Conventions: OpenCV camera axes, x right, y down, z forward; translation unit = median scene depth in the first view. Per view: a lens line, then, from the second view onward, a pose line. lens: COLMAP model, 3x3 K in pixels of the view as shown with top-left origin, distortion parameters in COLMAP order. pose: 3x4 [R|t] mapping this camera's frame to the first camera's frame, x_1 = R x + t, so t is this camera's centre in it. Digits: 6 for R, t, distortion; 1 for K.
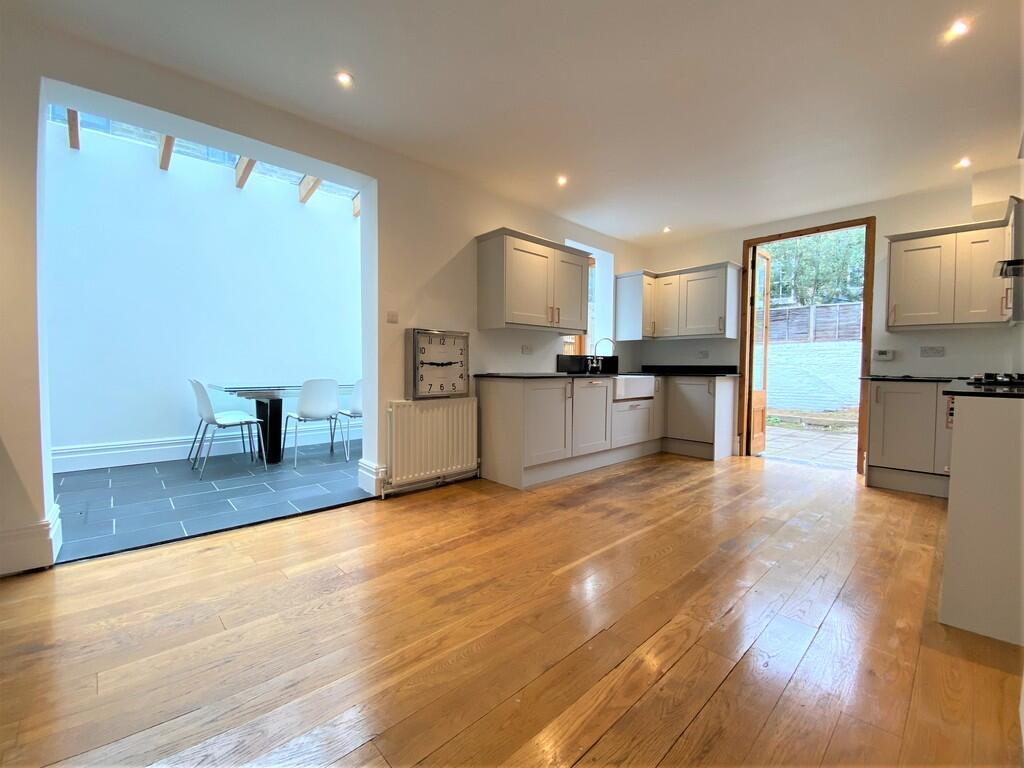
lens RADIAL K [[412.8, 0, 507.4], [0, 412.8, 381.7], [0, 0, 1]] dist [0.016063, -0.018869]
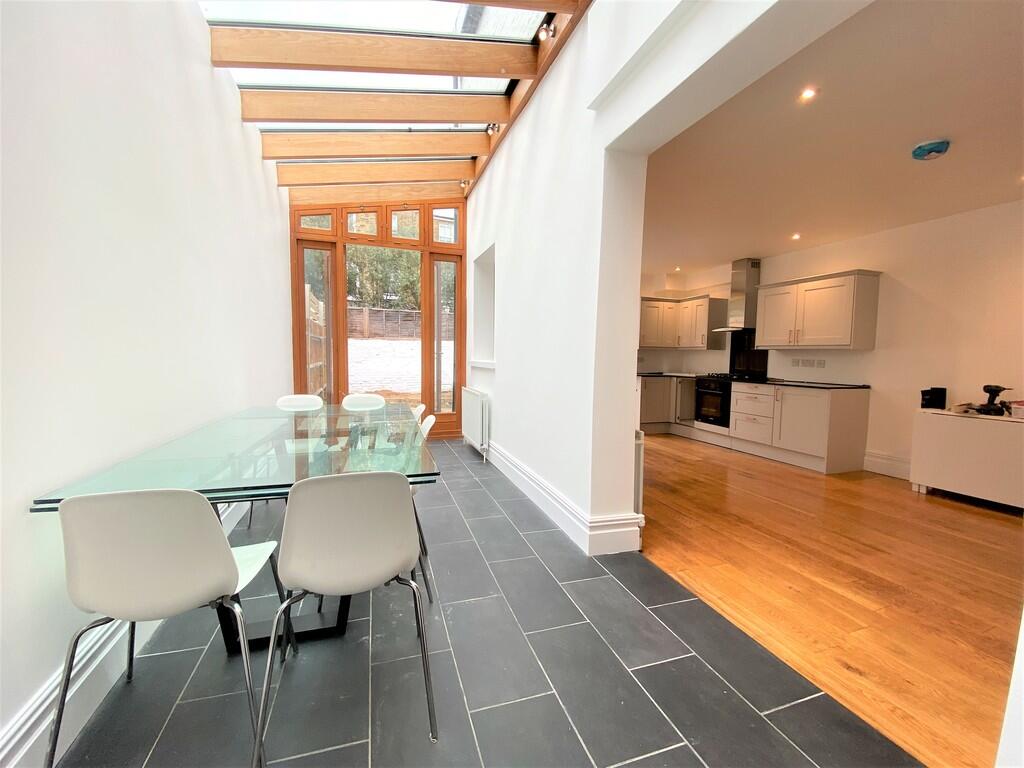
lens RADIAL K [[398.2, 0, 514.6], [0, 398.2, 383.6], [0, 0, 1]] dist [0.000091, -0.009780]
pose [[0.436567, -0.061746, 0.897550, -1.430925], [0.021426, 0.998073, 0.058239, -0.136032], [-0.899416, -0.006194, 0.437049, 1.131189]]
